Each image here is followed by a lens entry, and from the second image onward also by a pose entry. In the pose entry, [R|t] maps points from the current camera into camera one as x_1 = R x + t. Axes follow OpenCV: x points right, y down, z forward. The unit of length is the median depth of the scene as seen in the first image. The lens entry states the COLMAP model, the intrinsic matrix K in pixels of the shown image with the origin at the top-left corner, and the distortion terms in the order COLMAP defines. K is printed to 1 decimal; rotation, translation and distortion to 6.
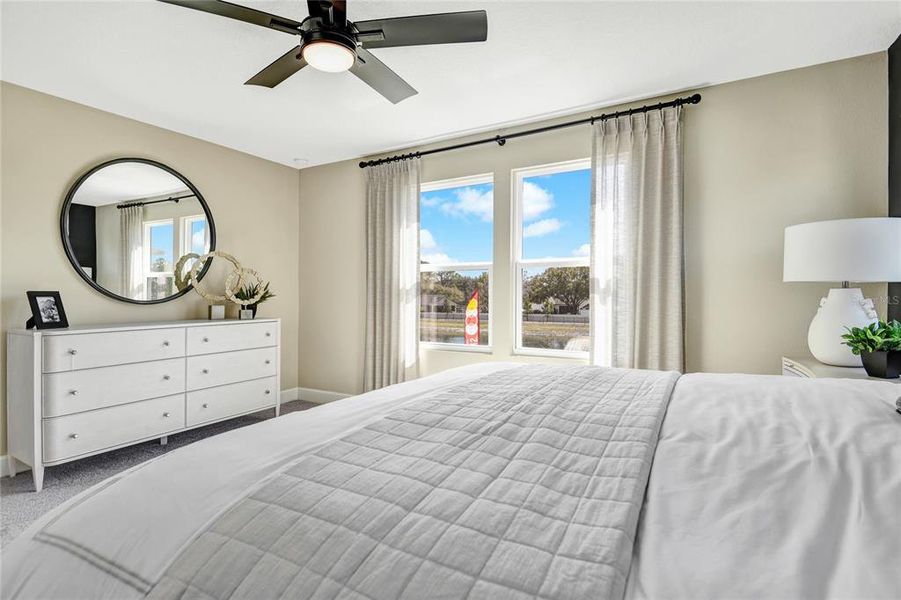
lens RADIAL K [[451.3, 0, 447.8], [0, 451.3, 297.0], [0, 0, 1]] dist [0.059553, -0.067792]
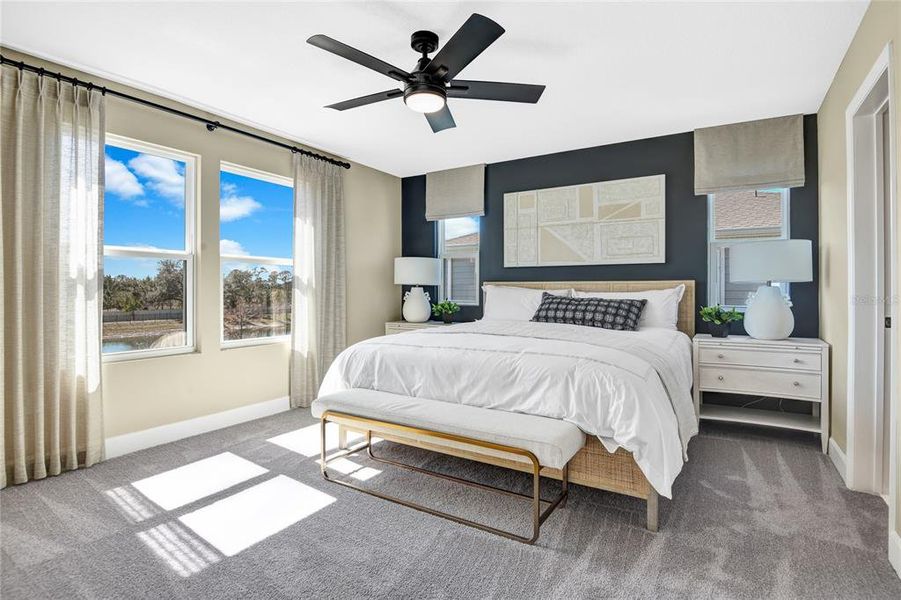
lens RADIAL K [[451.3, 0, 447.8], [0, 451.3, 297.0], [0, 0, 1]] dist [0.059553, -0.067792]
pose [[0.069661, -0.001345, 0.997570, -0.865110], [-0.001048, 0.999998, 0.001422, 0.013921], [-0.997570, -0.001145, 0.069660, 0.472381]]
